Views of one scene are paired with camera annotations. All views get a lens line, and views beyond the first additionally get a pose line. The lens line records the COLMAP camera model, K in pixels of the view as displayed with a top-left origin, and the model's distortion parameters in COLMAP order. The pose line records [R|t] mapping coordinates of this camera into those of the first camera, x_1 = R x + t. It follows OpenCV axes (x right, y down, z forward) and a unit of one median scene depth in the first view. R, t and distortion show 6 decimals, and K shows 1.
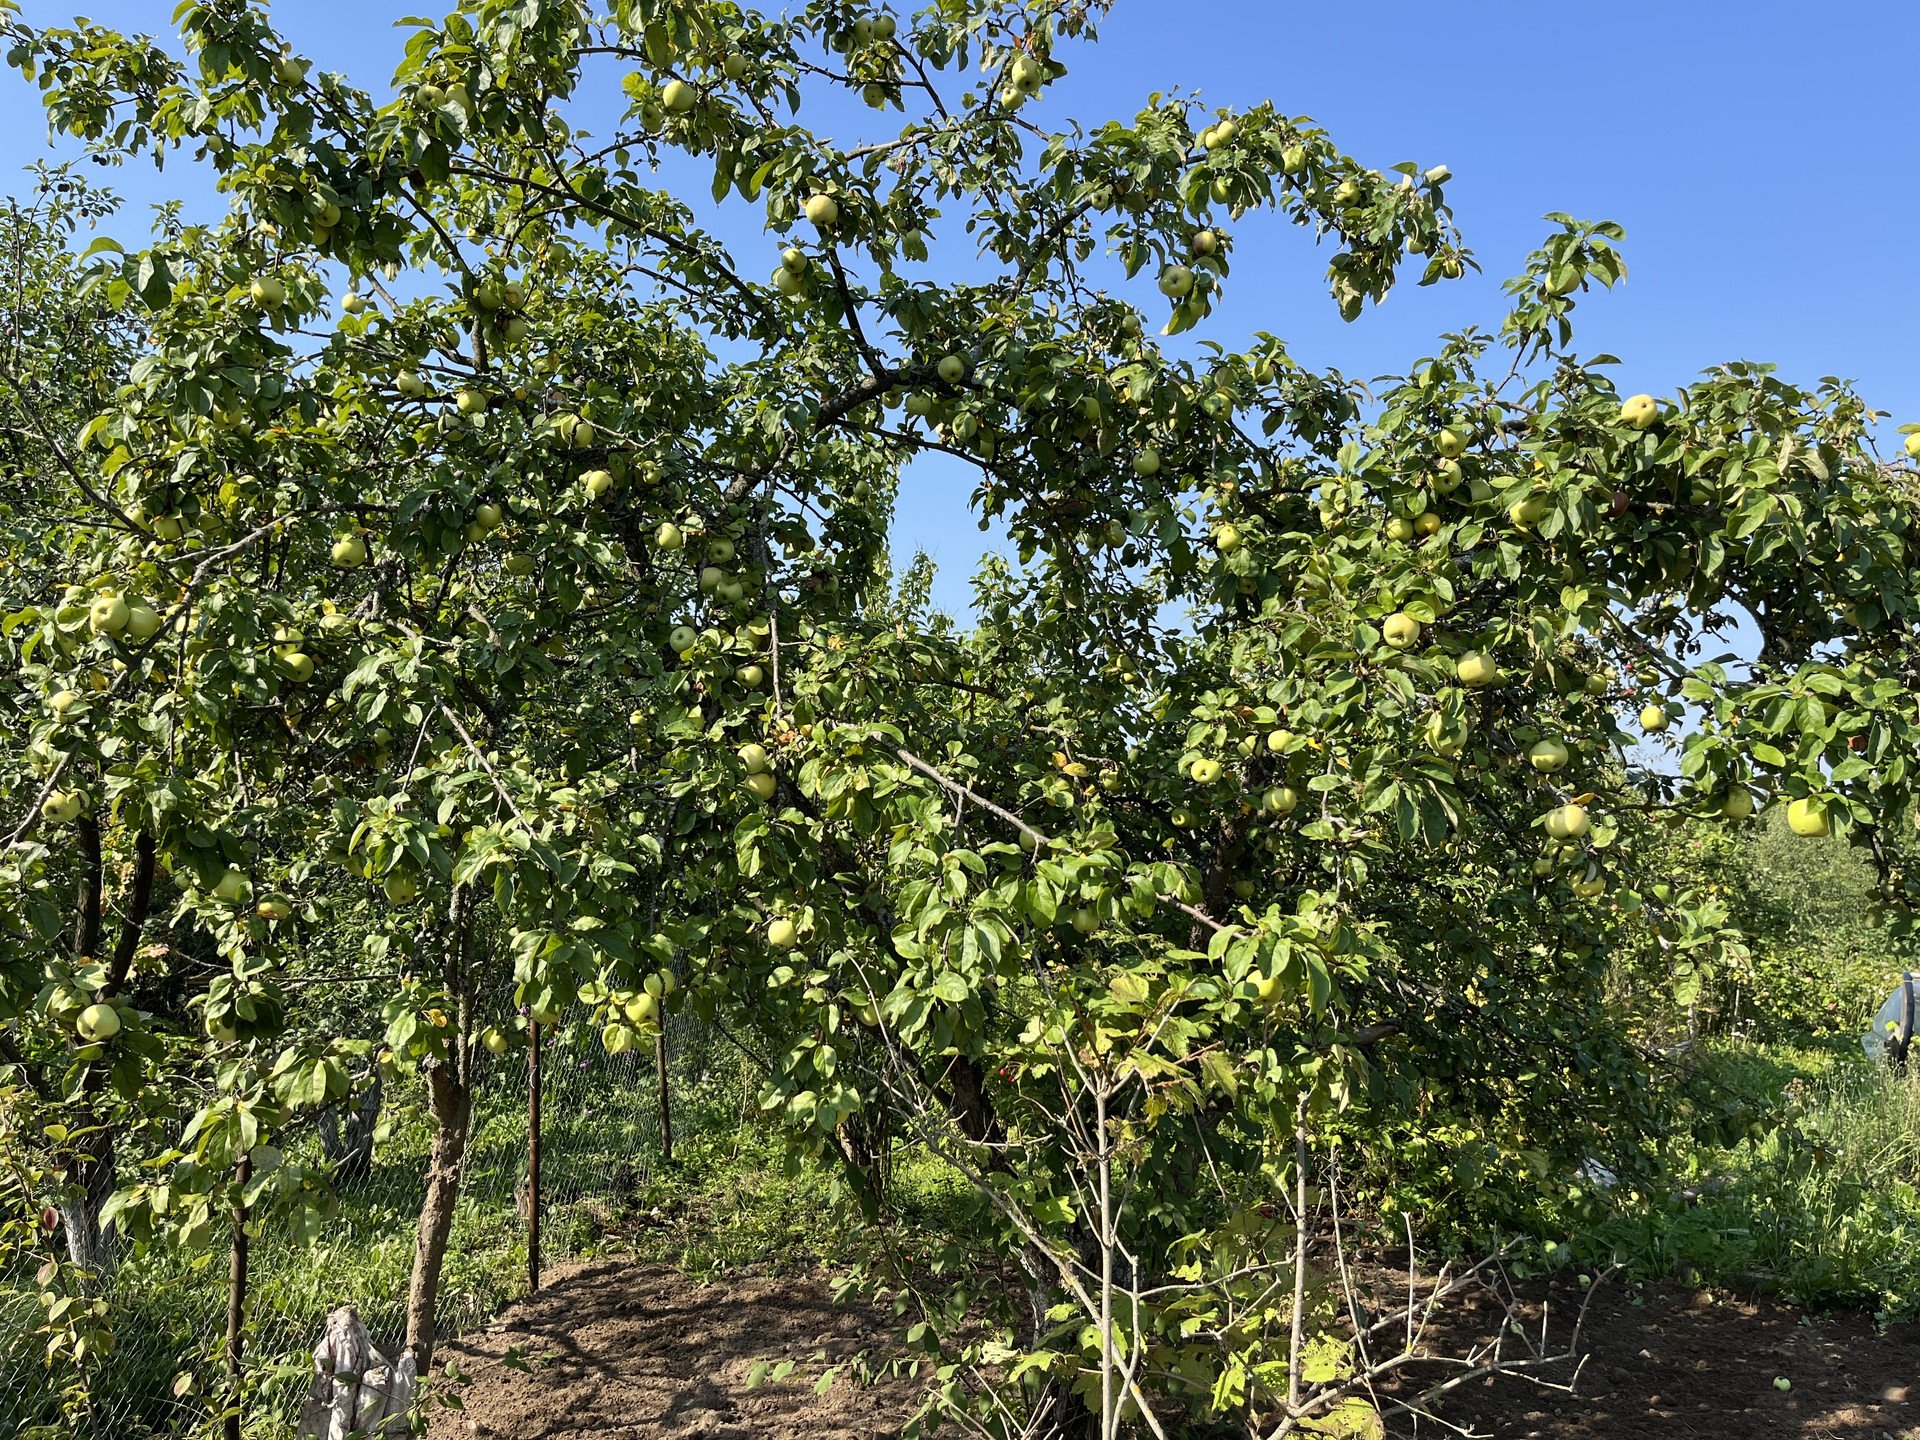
lens RADIAL K [[1452.5, 0, 966.0], [0, 1452.5, 724.1], [0, 0, 1]] dist [0.063419, -0.085456]
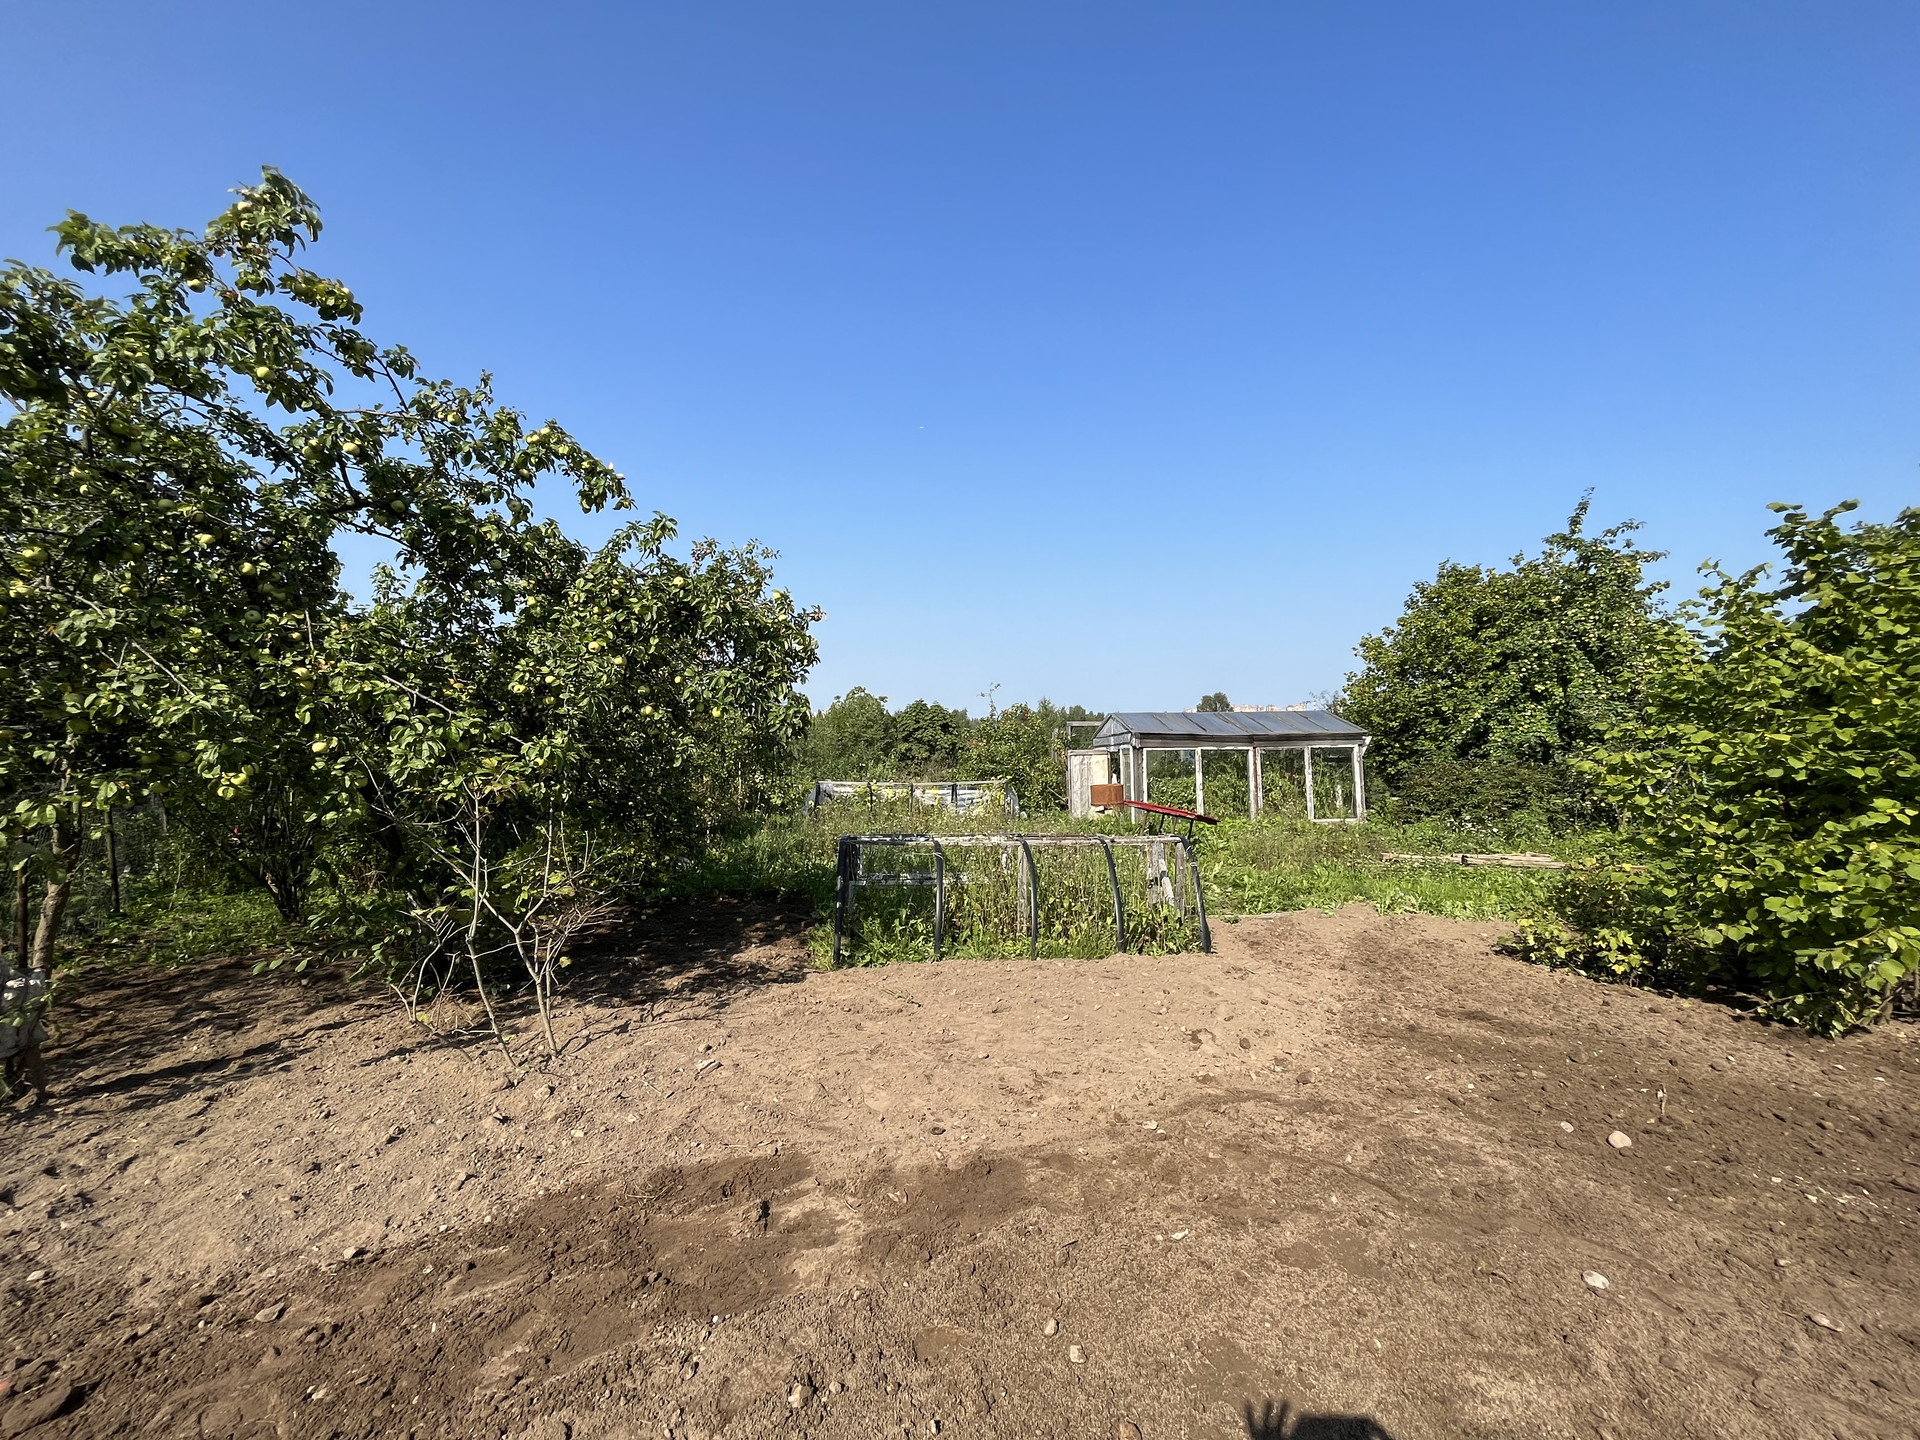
lens RADIAL K [[768.4, 0, 944.2], [0, 768.4, 727.9], [0, 0, 1]] dist [-0.002742, -0.000046]
pose [[0.772533, 0.019577, 0.634673, -0.133903], [-0.068140, 0.996309, 0.052209, -0.025640], [-0.631308, -0.083580, 0.771015, -0.622222]]
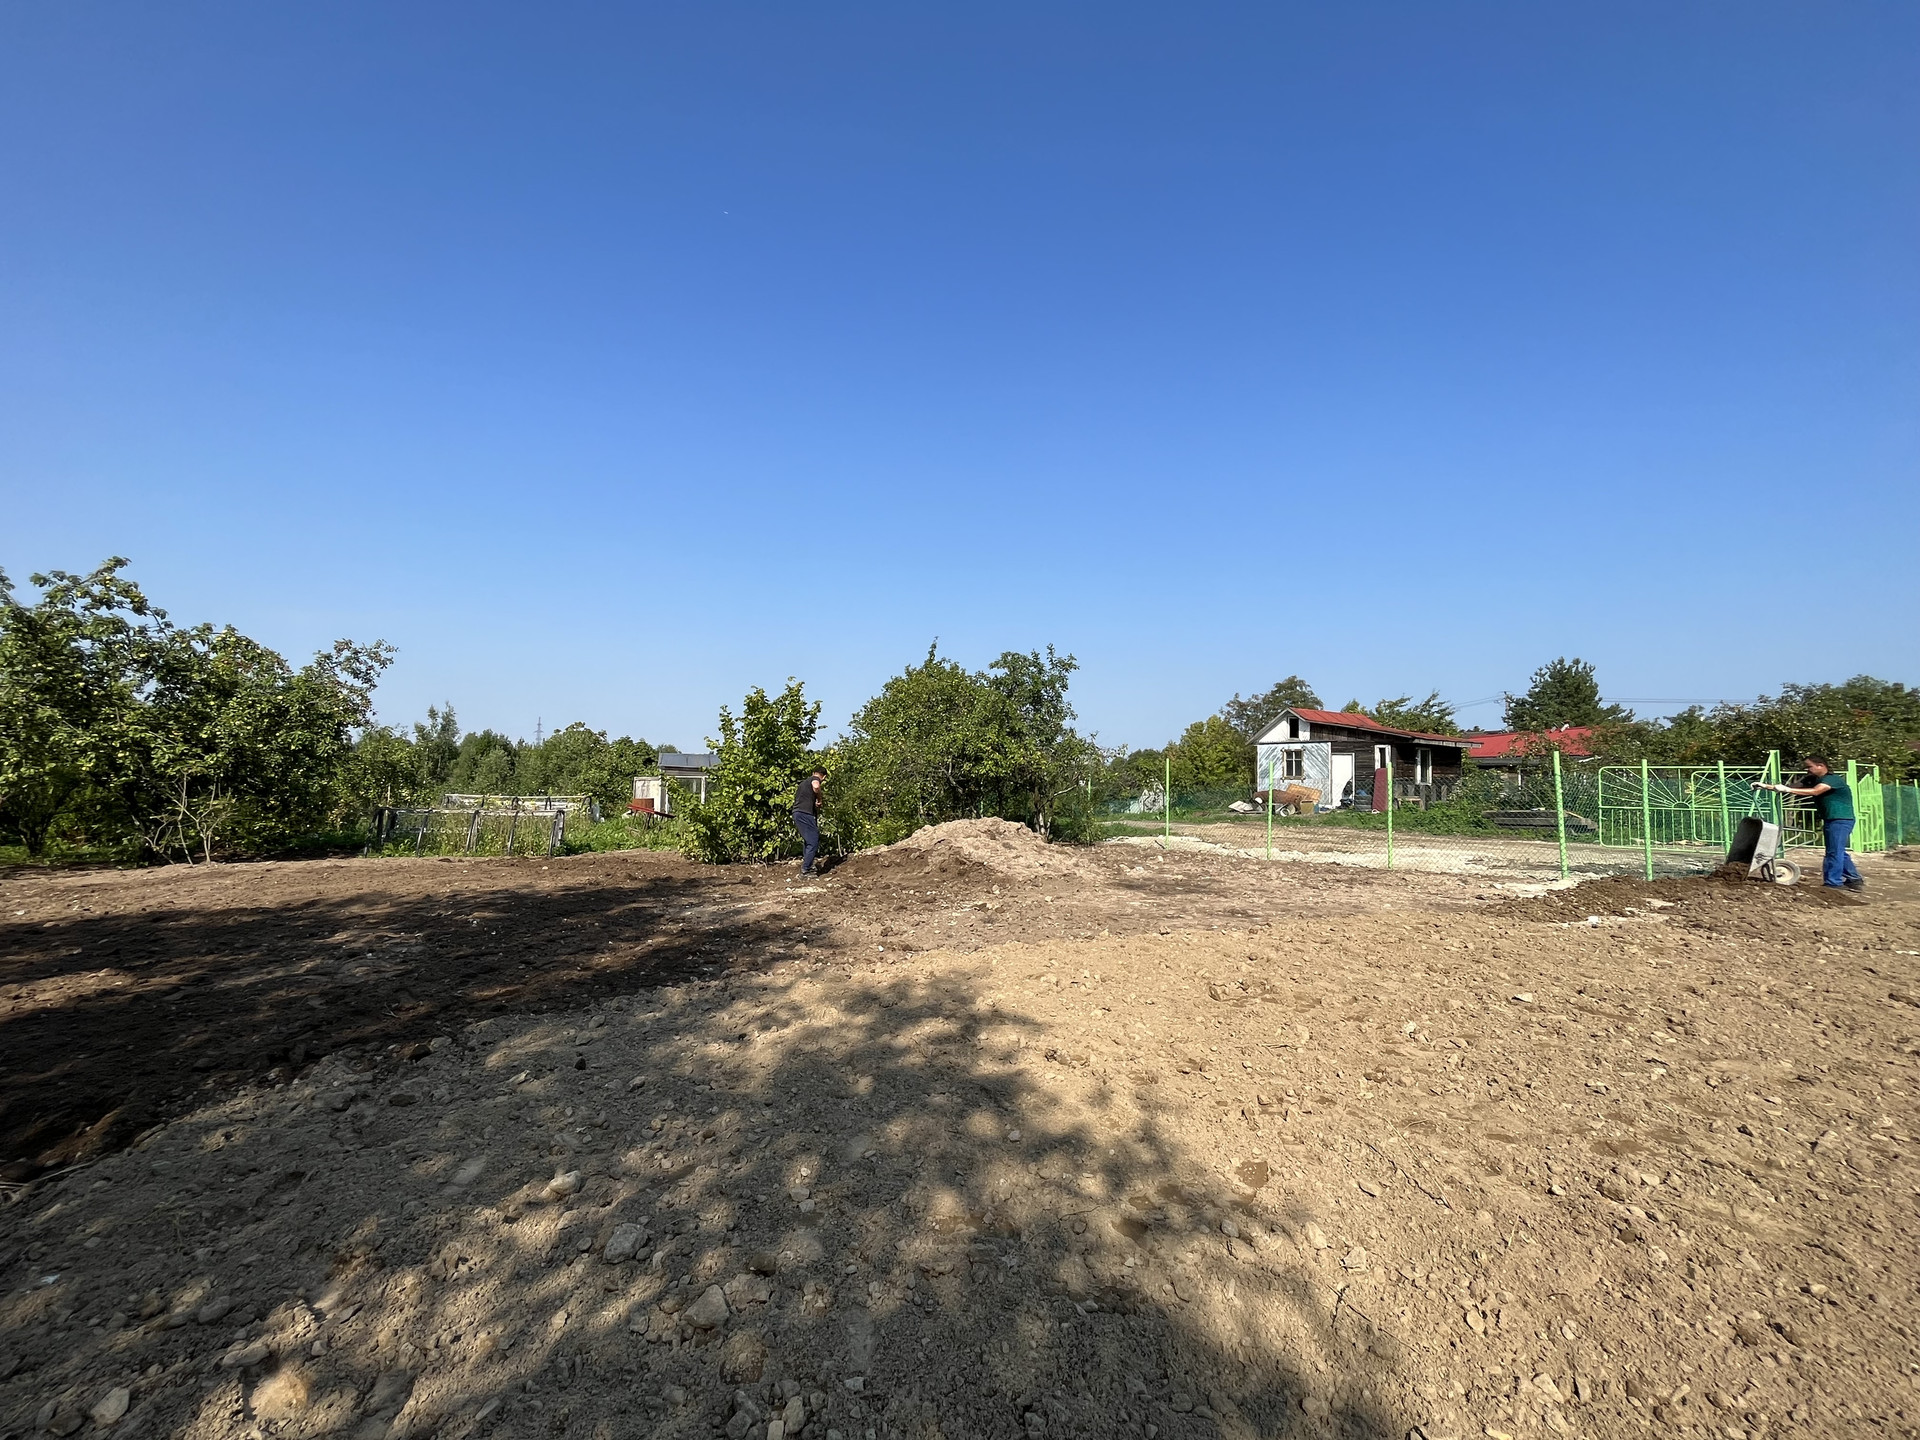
lens RADIAL K [[768.4, 0, 941.2], [0, 768.4, 719.1], [0, 0, 1]] dist [-0.002742, -0.000046]
pose [[0.570369, 0.088272, 0.816632, -0.905041], [-0.106071, 0.993800, -0.033338, -0.327956], [-0.814511, -0.067606, 0.576195, -4.354403]]
